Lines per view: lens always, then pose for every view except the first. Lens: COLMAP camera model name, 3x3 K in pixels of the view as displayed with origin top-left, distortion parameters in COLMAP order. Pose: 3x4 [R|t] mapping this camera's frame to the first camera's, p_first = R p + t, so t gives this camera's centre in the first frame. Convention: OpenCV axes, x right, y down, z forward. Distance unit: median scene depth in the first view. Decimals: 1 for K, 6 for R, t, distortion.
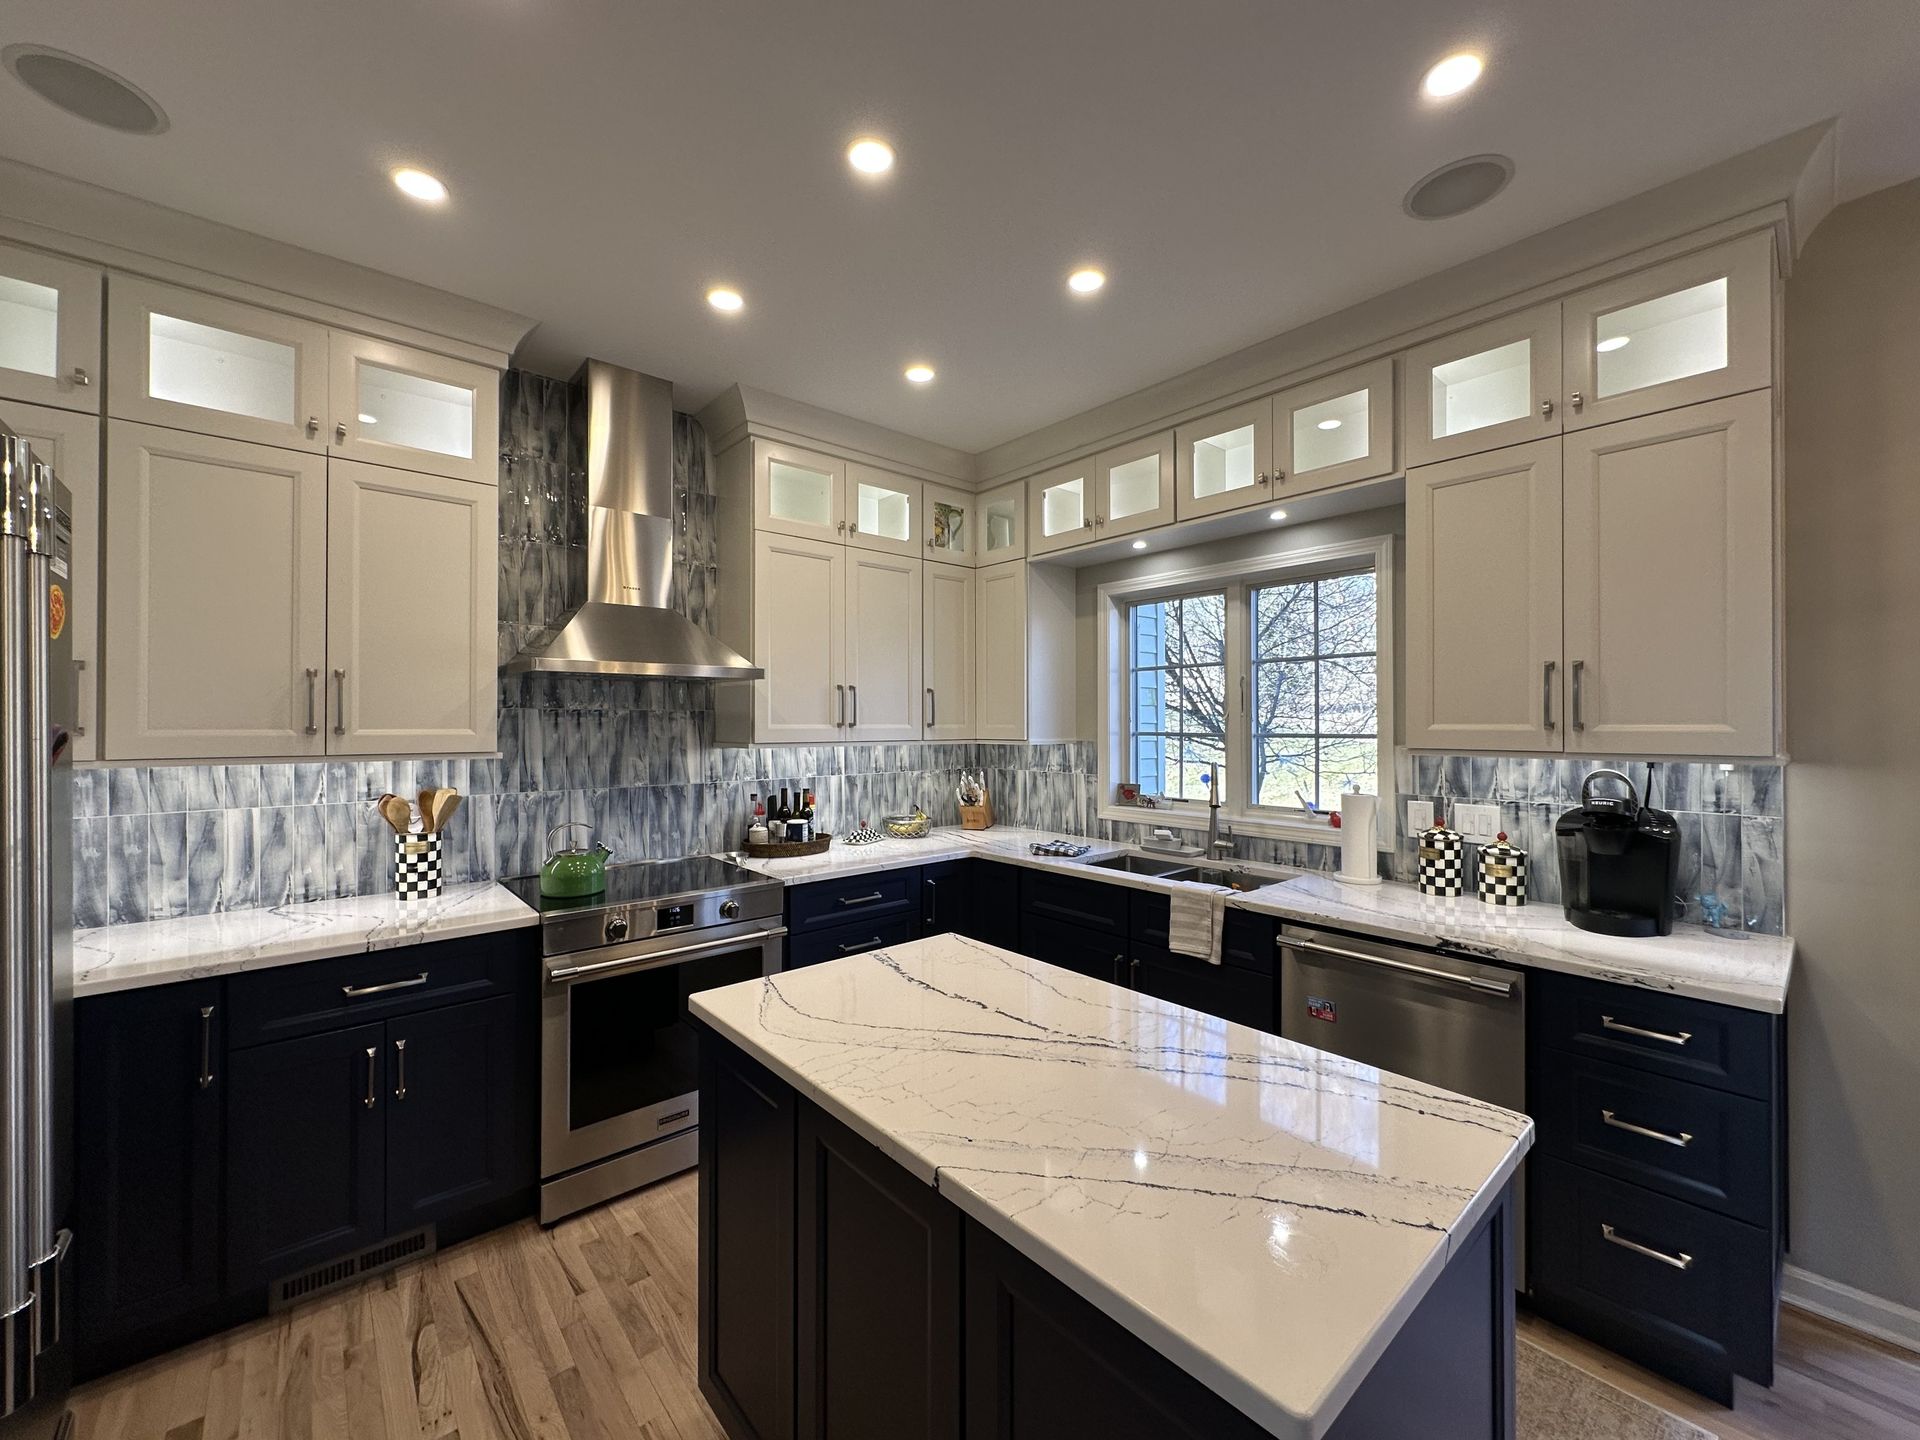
lens RADIAL K [[763.2, 0, 958.6], [0, 763.2, 718.6], [0, 0, 1]] dist [-0.000887, 0.000317]
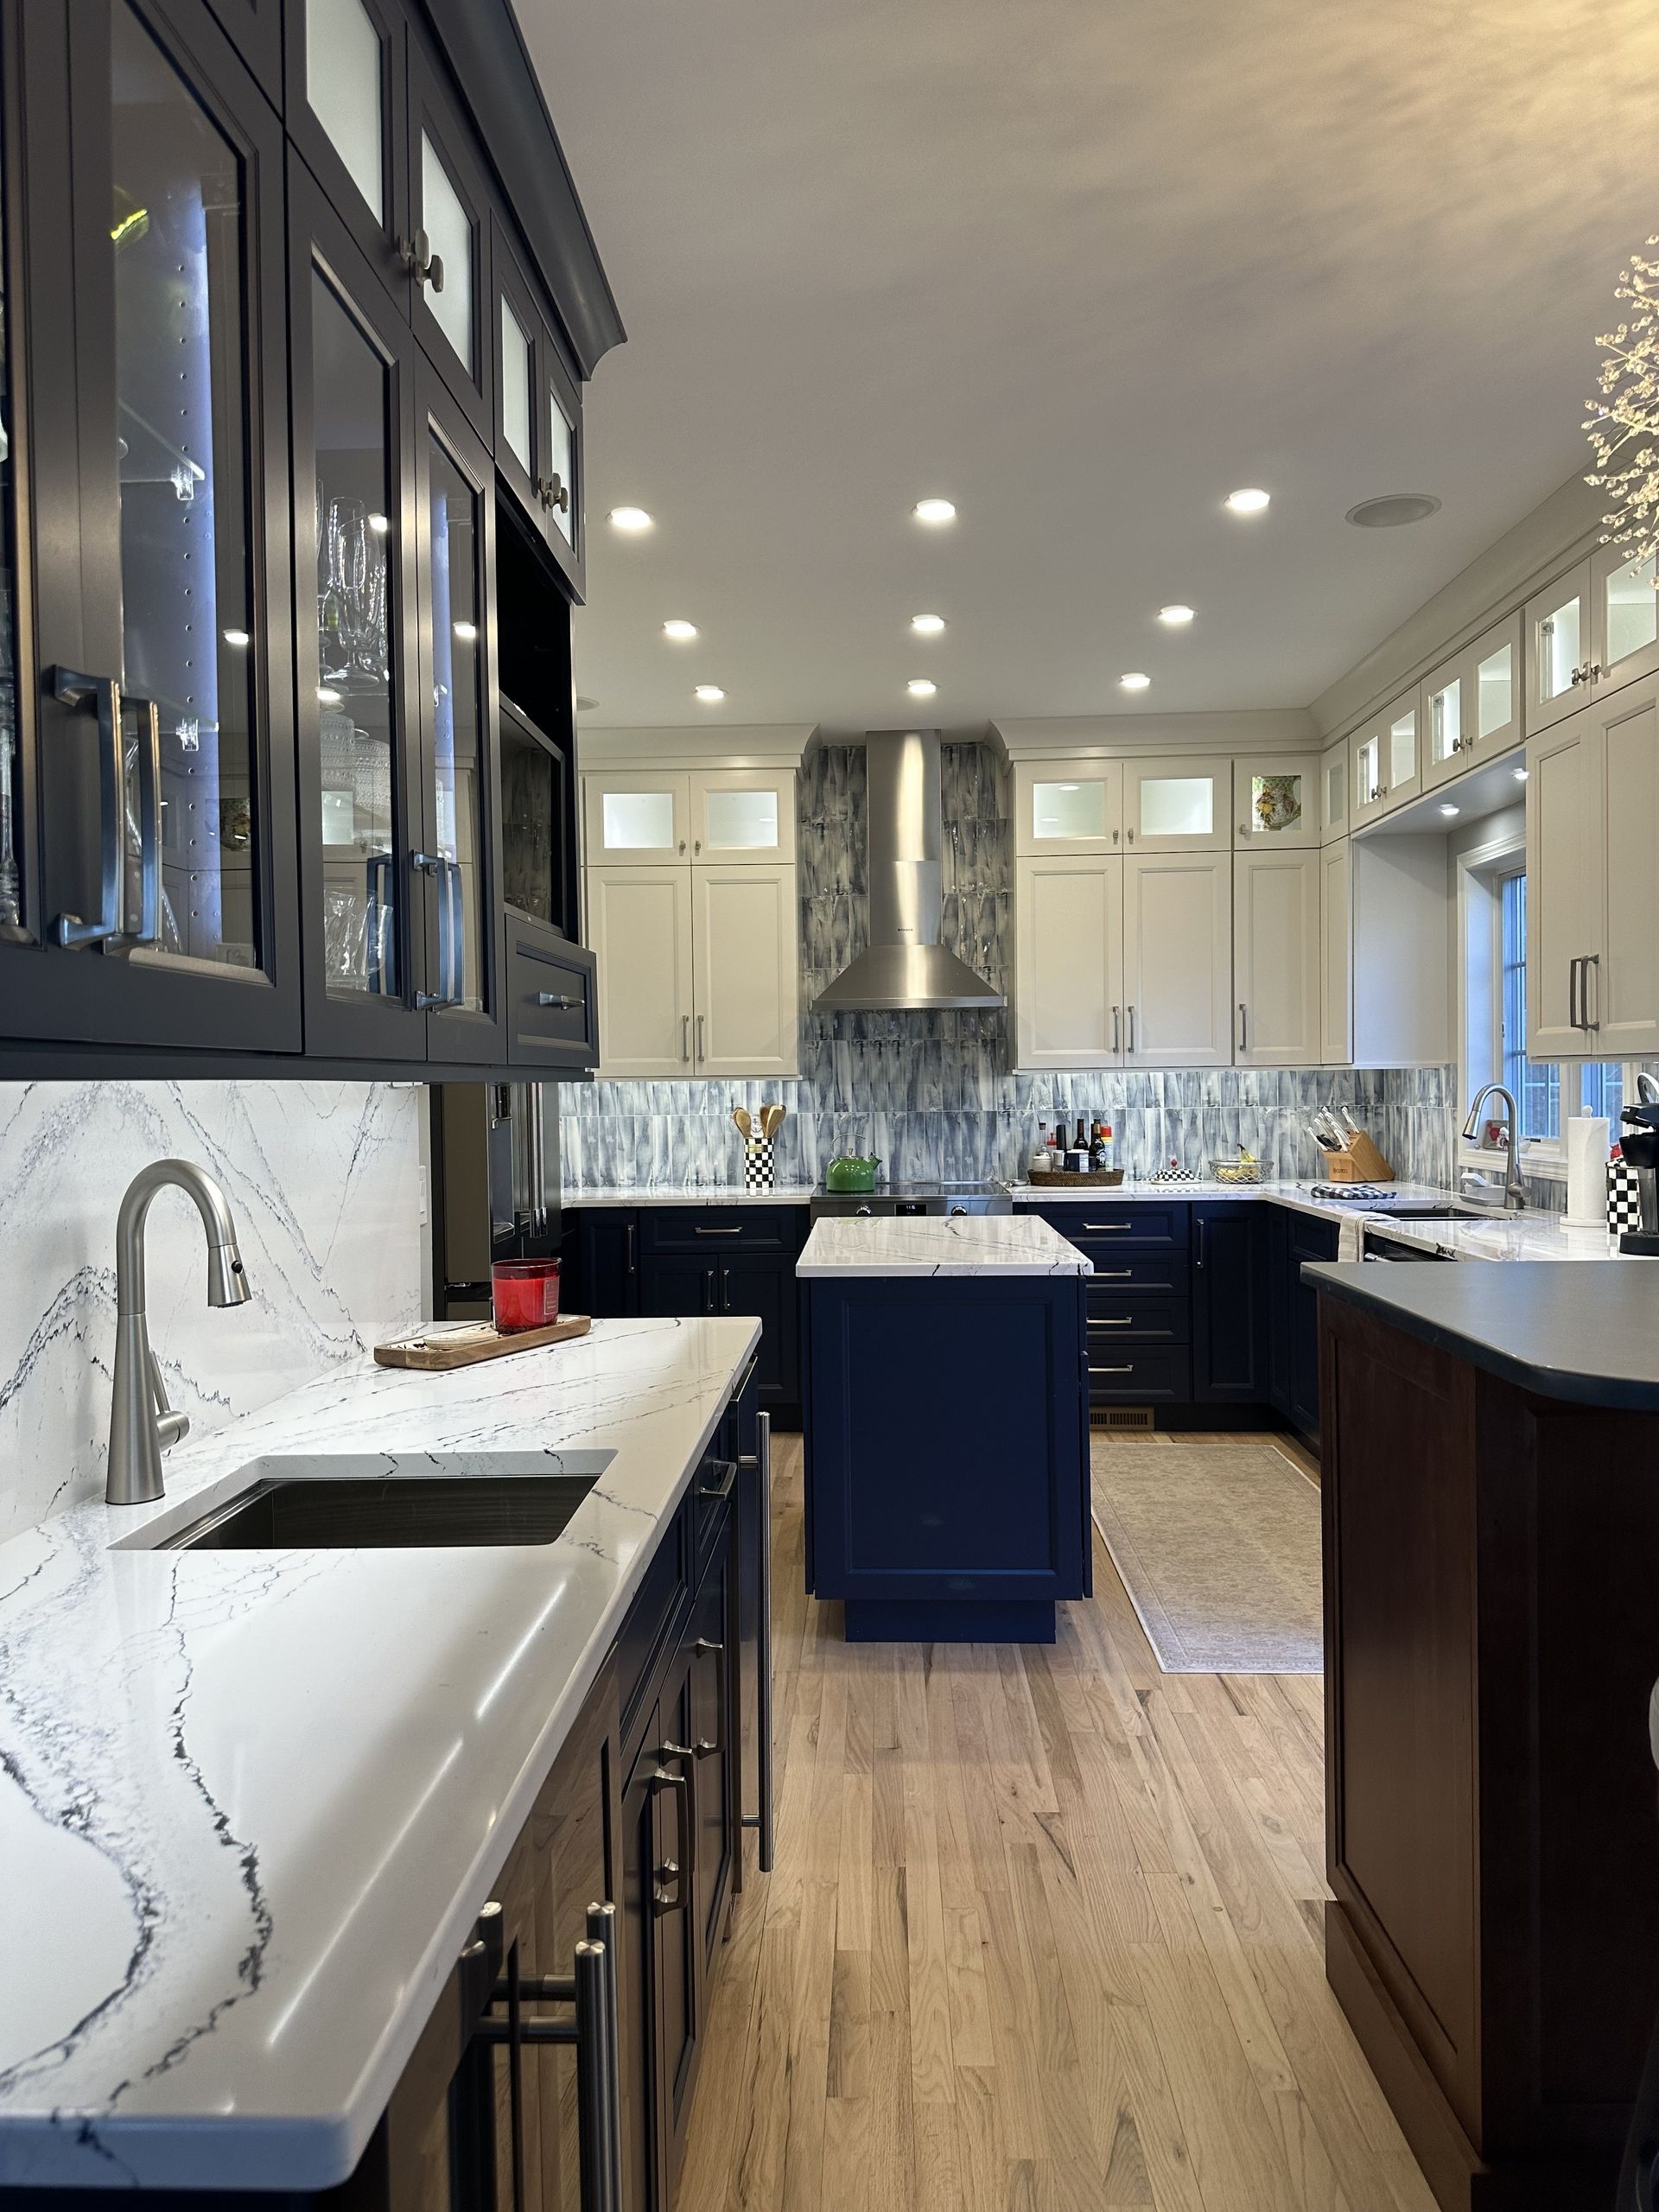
lens RADIAL K [[1537.3, 0, 821.9], [0, 1537.3, 1115.6], [0, 0, 1]] dist [0.167275, -0.329395]
pose [[0.729062, 0.006916, -0.684413, 0.998336], [0.016538, 0.999479, 0.027717, 0.034794], [0.684248, -0.031527, 0.728568, -0.713143]]
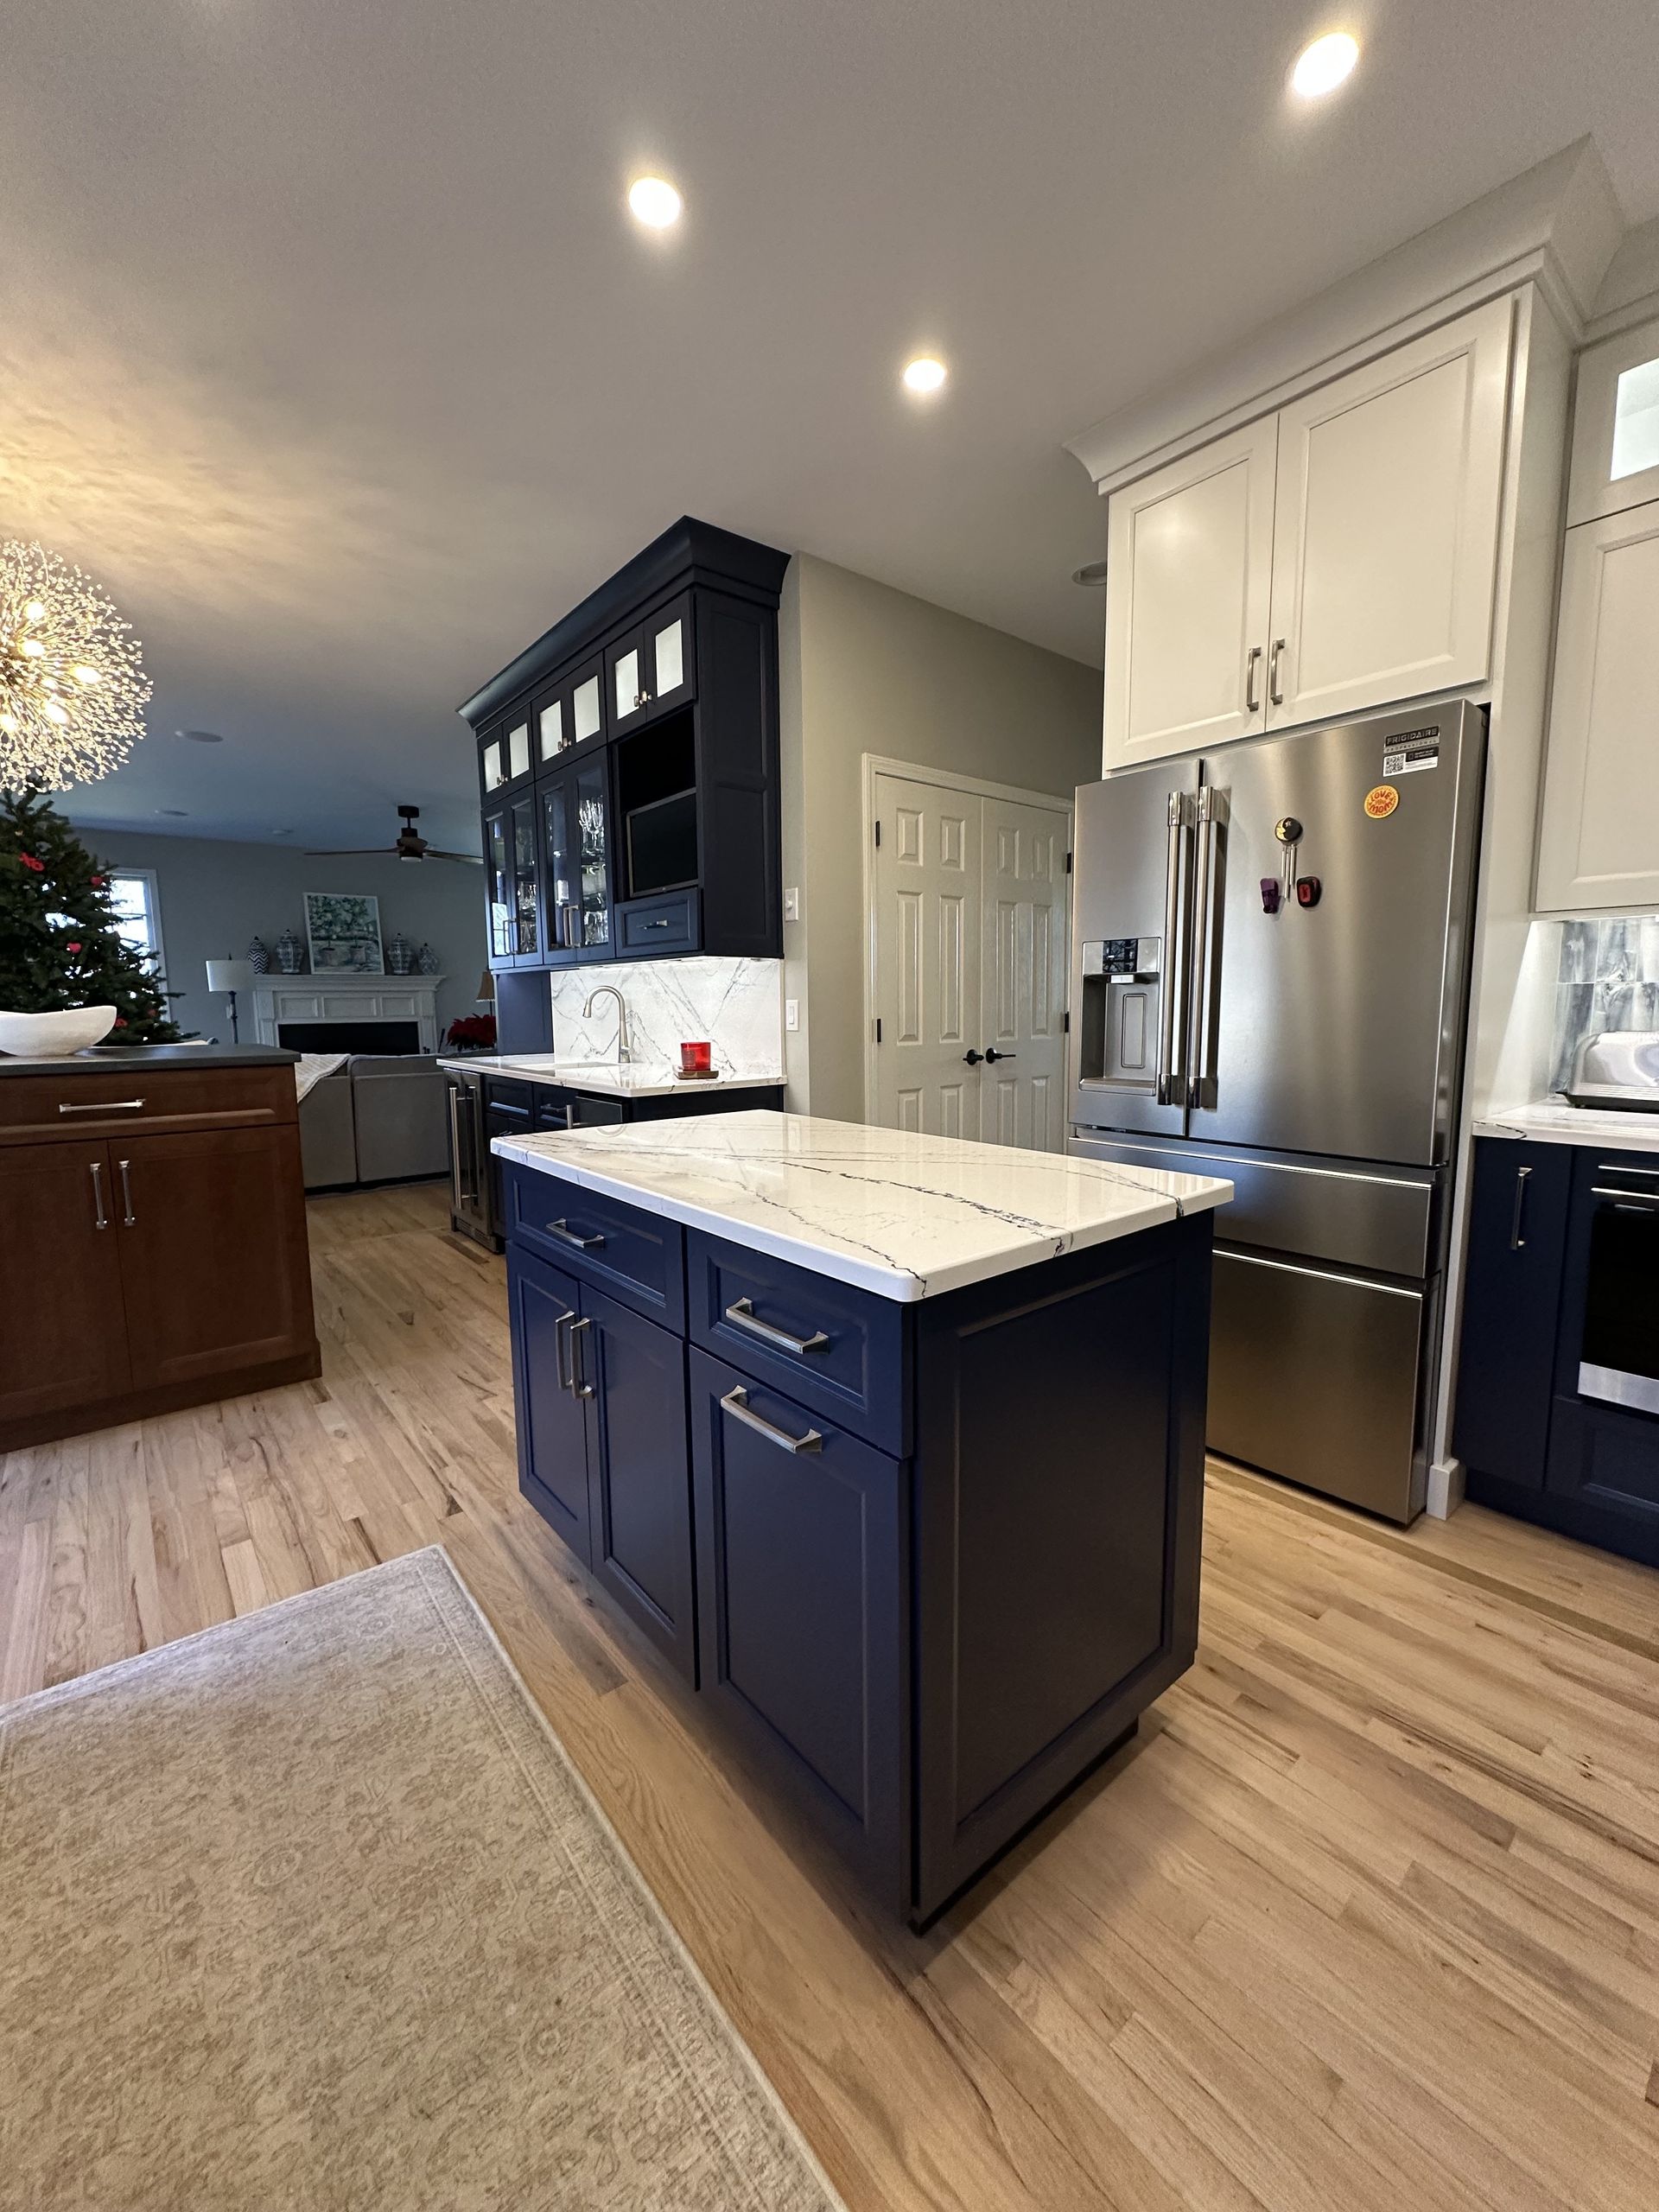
lens RADIAL K [[879.3, 0, 831.7], [0, 879.3, 1103.6], [0, 0, 1]] dist [-0.000887, 0.000317]
pose [[-0.999606, 0.009545, 0.026398, 0.010006], [0.012397, 0.993846, 0.110078, 0.102078], [-0.025185, 0.110362, -0.993572, 1.019424]]
